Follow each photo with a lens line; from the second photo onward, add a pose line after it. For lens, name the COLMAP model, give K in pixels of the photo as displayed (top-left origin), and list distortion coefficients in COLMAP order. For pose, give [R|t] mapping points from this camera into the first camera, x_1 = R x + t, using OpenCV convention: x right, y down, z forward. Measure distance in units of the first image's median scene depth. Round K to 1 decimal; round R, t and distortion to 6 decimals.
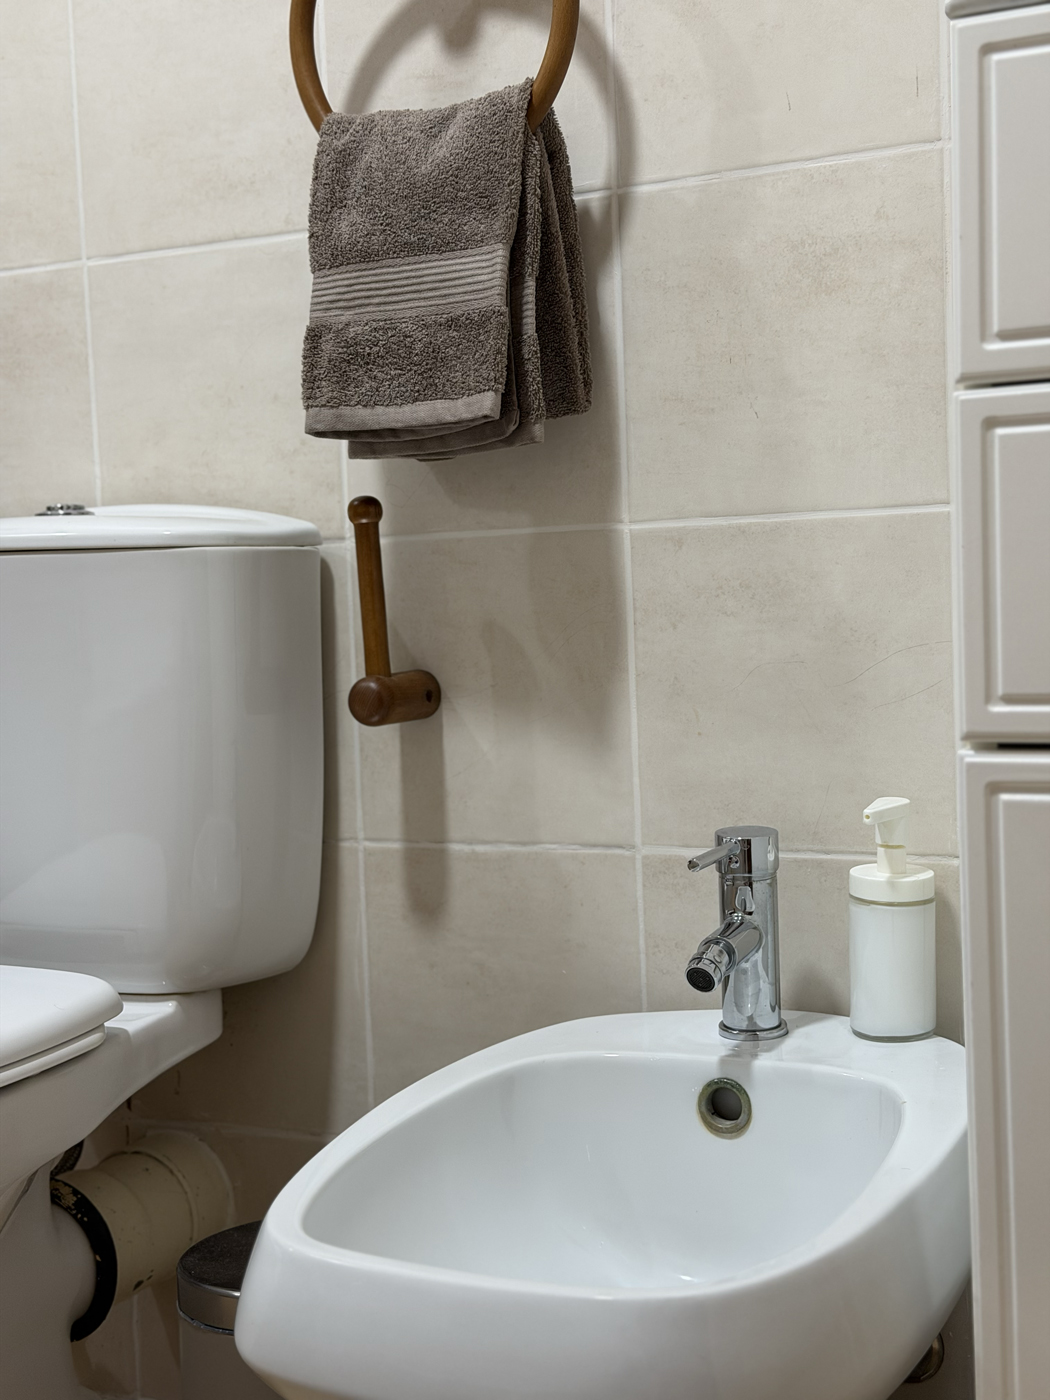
lens RADIAL K [[1754.6, 0, 525.9], [0, 1754.6, 698.7], [0, 0, 1]] dist [0.010119, 0.000000]
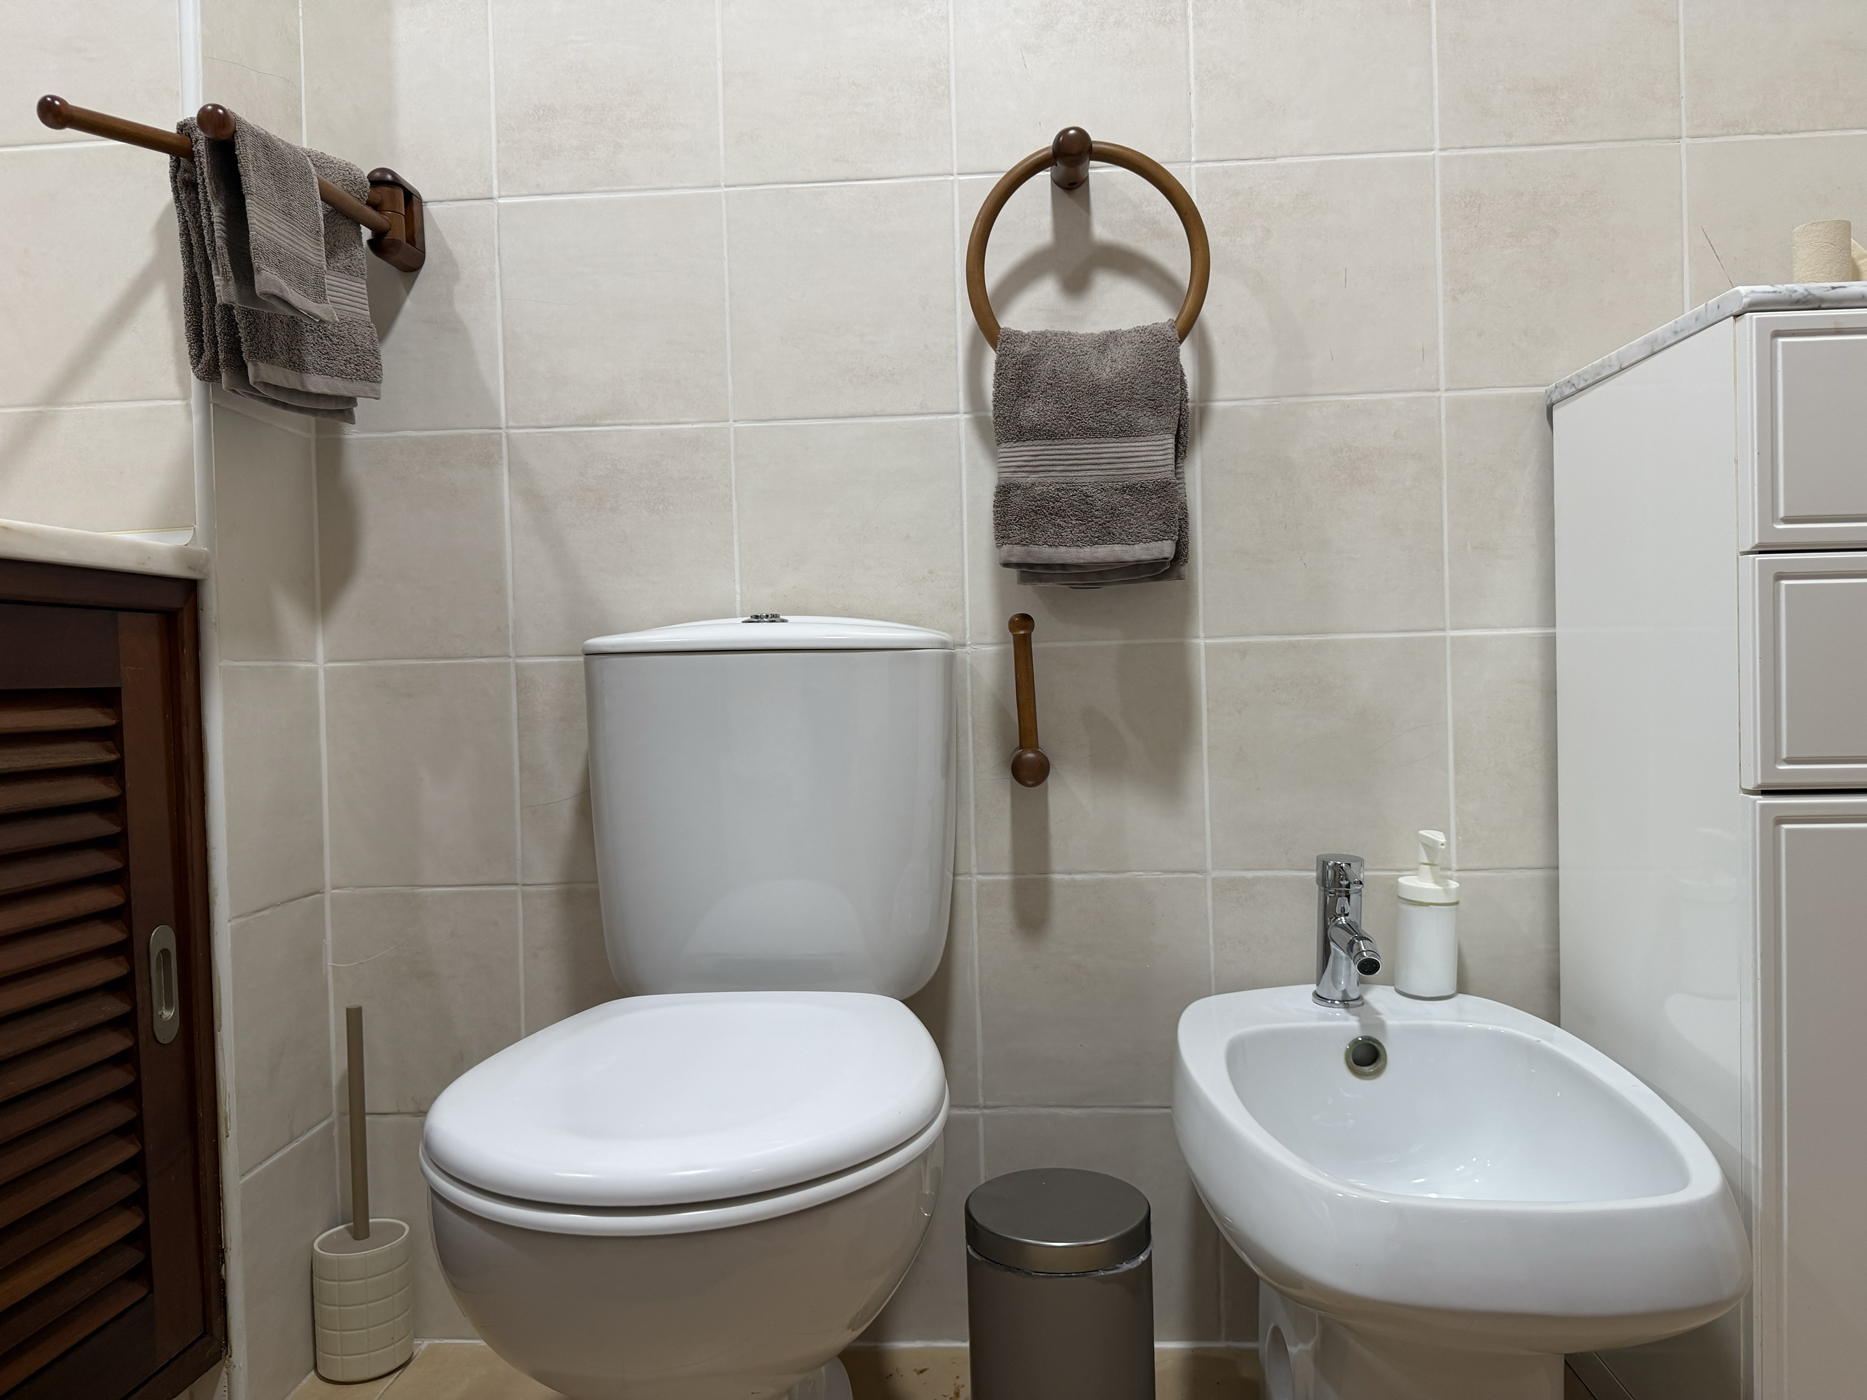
lens RADIAL K [[1194.9, 0, 915.4], [0, 1194.9, 689.5], [0, 0, 1]] dist [0.010521, -0.009074]
pose [[0.942823, 0.009759, 0.333150, -0.475872], [0.011175, 0.998084, -0.060863, -0.004011], [-0.333106, 0.061106, 0.940907, 0.182369]]
